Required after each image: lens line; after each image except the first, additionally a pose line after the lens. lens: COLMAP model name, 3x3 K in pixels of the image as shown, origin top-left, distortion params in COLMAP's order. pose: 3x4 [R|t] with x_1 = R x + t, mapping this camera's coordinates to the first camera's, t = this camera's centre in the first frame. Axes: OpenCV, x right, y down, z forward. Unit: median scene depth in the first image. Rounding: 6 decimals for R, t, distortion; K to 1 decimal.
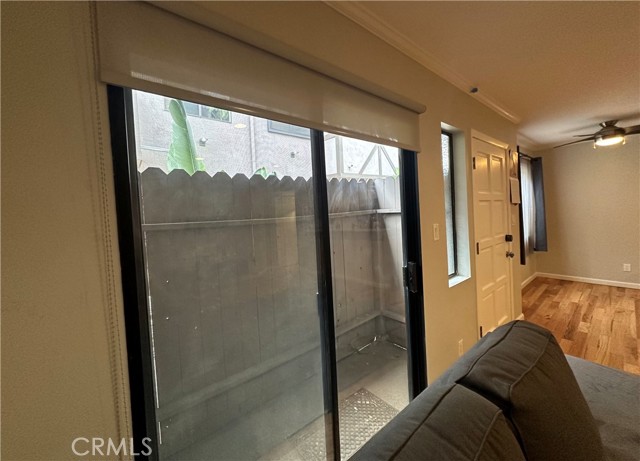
lens RADIAL K [[257.8, 0, 320.3], [0, 257.8, 218.2], [0, 0, 1]] dist [0.000112, 0.000092]
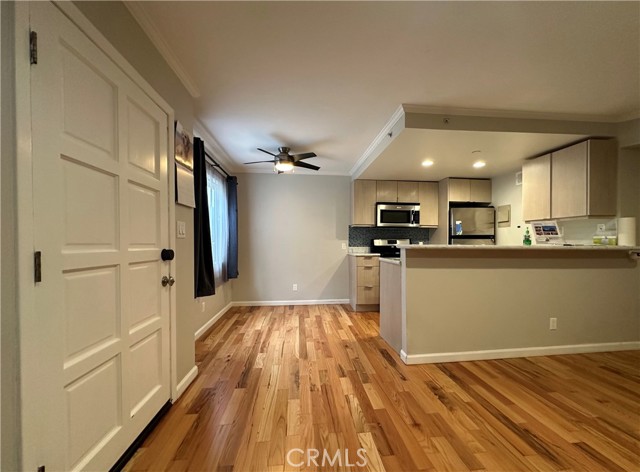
lens RADIAL K [[257.7, 0, 321.6], [0, 257.7, 245.2], [0, 0, 1]] dist [0.000275, -0.000027]
pose [[0.569791, 0.042300, 0.820700, 0.357128], [-0.005023, 0.998835, -0.047994, 0.066986], [-0.821774, 0.023224, 0.569339, 0.285249]]
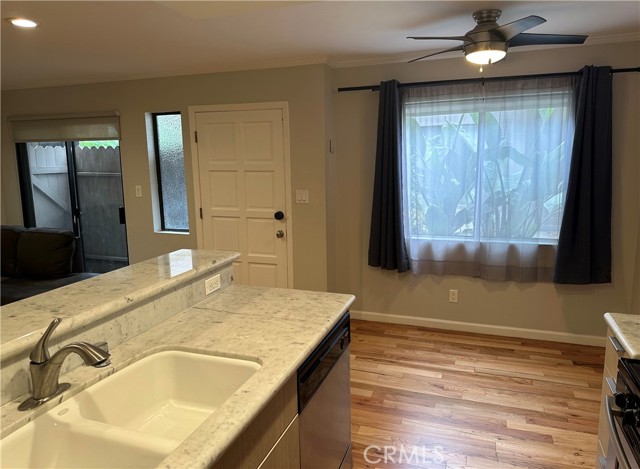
lens RADIAL K [[464.9, 0, 320.0], [0, 464.9, 234.5], [0, 0, 1]] dist [-0.000157, 0.000064]
pose [[0.505351, 0.195737, -0.840421, 1.718443], [-0.030101, 0.977340, 0.209526, -0.152837], [0.862389, -0.080587, 0.499791, 0.285351]]
